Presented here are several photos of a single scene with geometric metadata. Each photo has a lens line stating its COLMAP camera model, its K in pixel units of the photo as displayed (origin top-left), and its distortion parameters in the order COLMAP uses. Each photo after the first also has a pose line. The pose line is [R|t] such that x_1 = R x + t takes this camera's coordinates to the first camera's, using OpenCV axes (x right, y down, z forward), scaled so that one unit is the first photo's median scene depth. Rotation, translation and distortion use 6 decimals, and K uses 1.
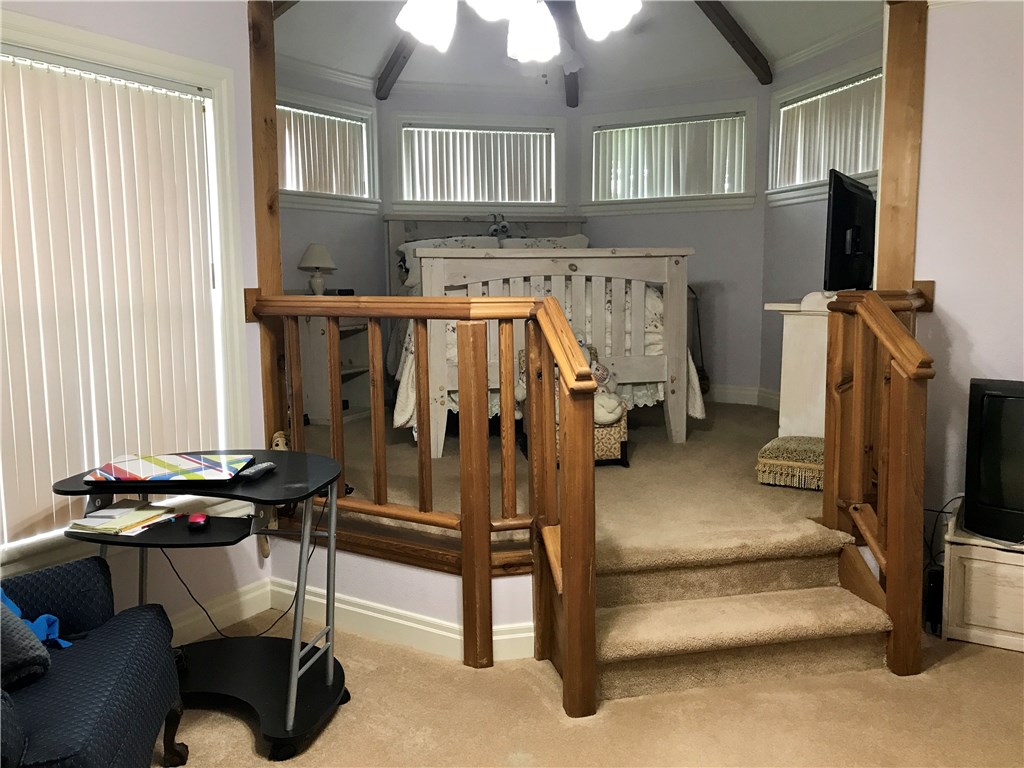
lens RADIAL K [[854.6, 0, 514.7], [0, 854.6, 371.4], [0, 0, 1]] dist [0.049324, -0.050259]
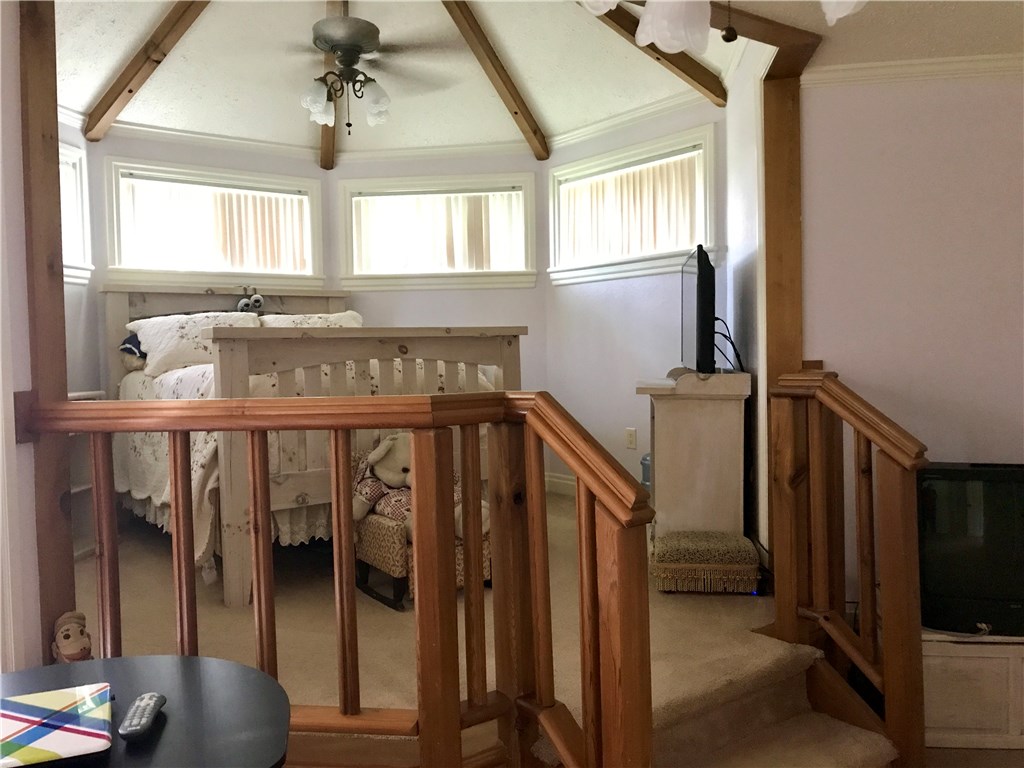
lens RADIAL K [[839.9, 0, 512.0], [0, 839.9, 384.0], [0, 0, 1]] dist [-0.000930, 0.001226]
pose [[0.915963, -0.027745, 0.400302, -0.256054], [0.057519, 0.996383, -0.062553, -0.049049], [-0.397119, 0.080321, 0.914246, 0.337713]]
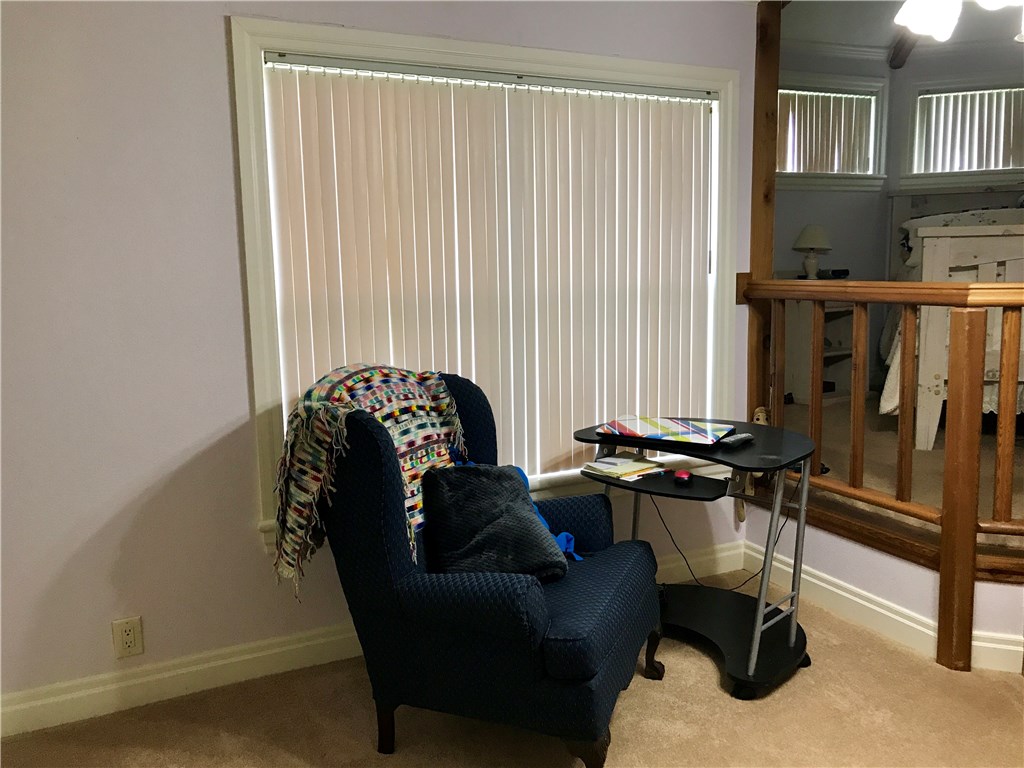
lens RADIAL K [[842.8, 0, 512.0], [0, 842.8, 384.0], [0, 0, 1]] dist [-0.002931, 0.070524]
pose [[0.842575, 0.070100, -0.533998, 0.026776], [-0.046758, 0.997271, 0.057137, -0.004621], [0.536546, -0.023174, 0.843553, -0.057484]]
